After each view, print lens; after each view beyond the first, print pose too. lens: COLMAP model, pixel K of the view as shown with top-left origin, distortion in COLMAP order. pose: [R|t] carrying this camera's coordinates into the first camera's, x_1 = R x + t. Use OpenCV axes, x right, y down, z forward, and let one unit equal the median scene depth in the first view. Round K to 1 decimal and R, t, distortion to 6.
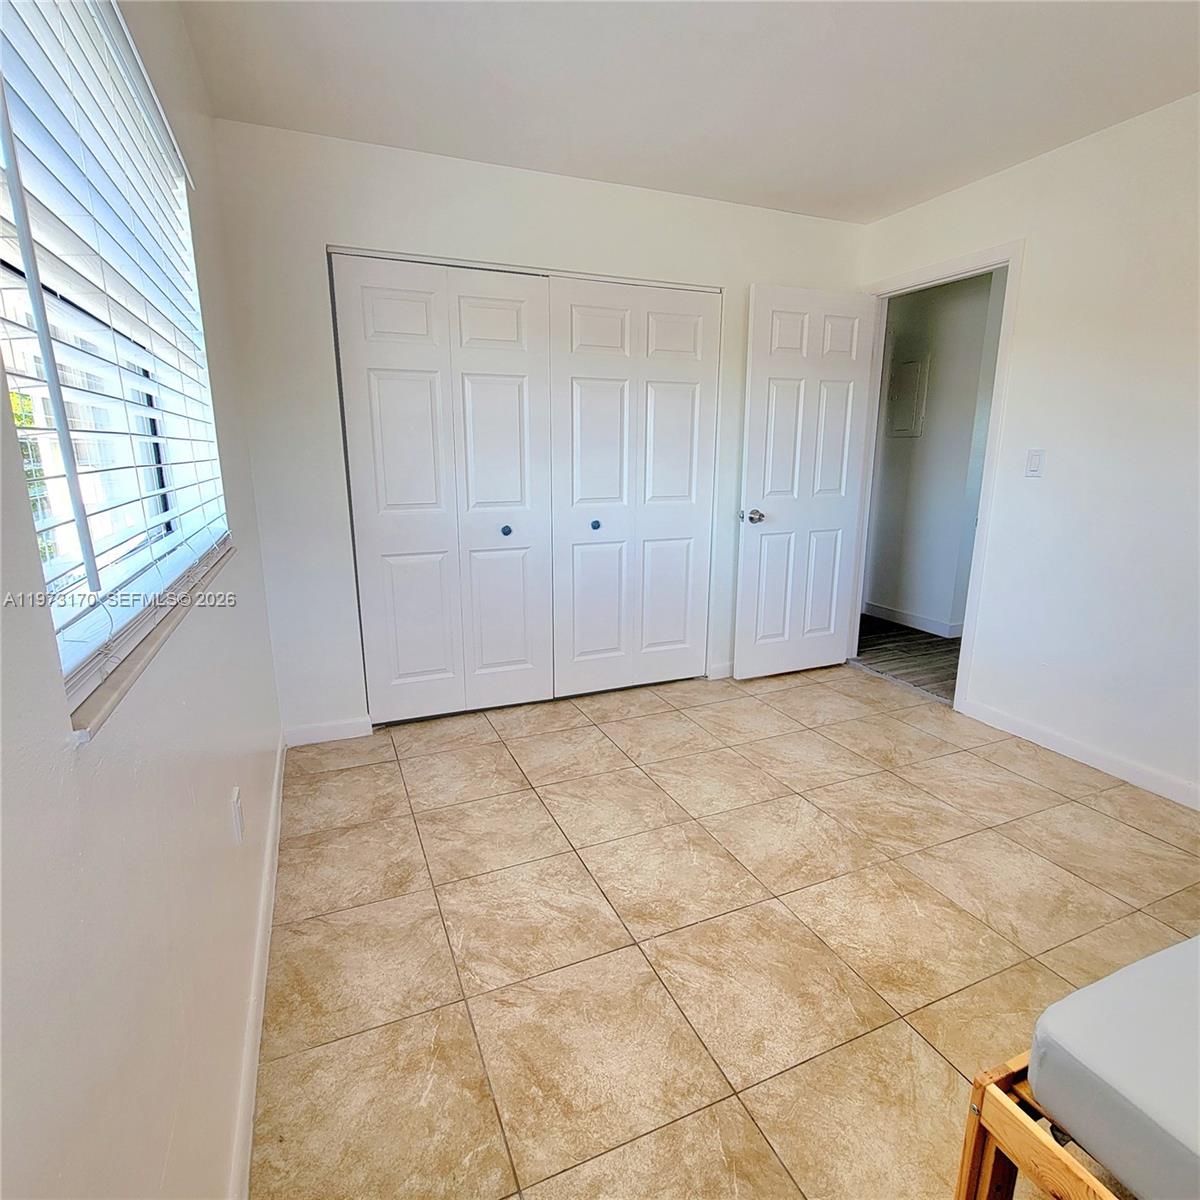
lens RADIAL K [[658.5, 0, 600.6], [0, 658.5, 602.2], [0, 0, 1]] dist [-0.005191, 0.001202]
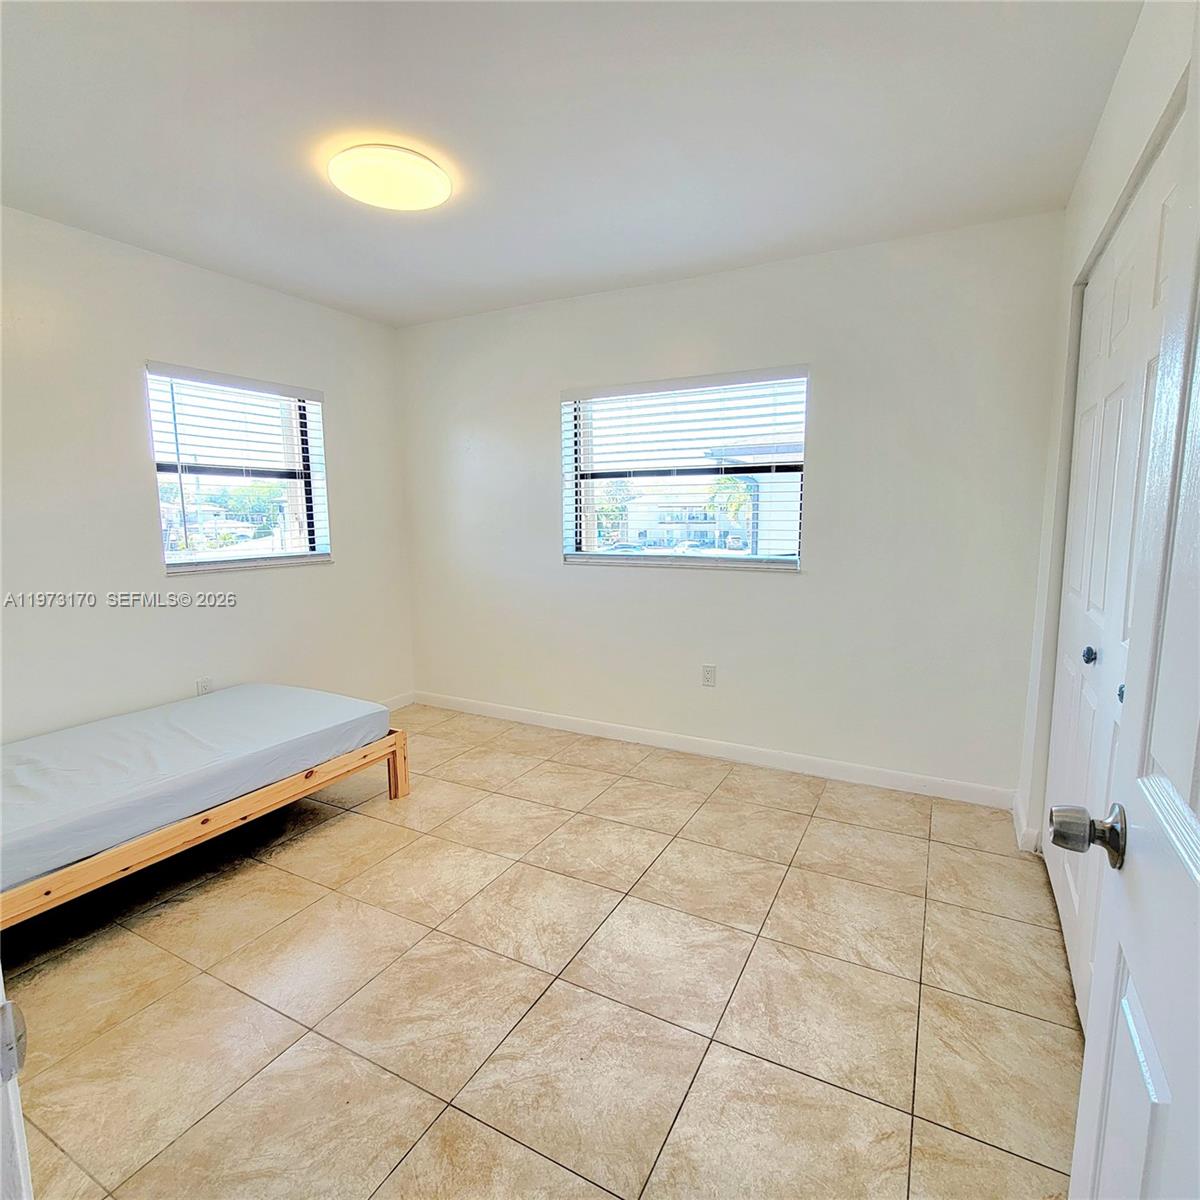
lens RADIAL K [[658.5, 0, 599.5], [0, 658.5, 600.2], [0, 0, 1]] dist [-0.005191, 0.001202]
pose [[-0.783810, 0.091477, -0.614227, 0.797759], [-0.129985, 0.943014, 0.306315, -0.405459], [0.607245, 0.319933, -0.727253, 1.684924]]
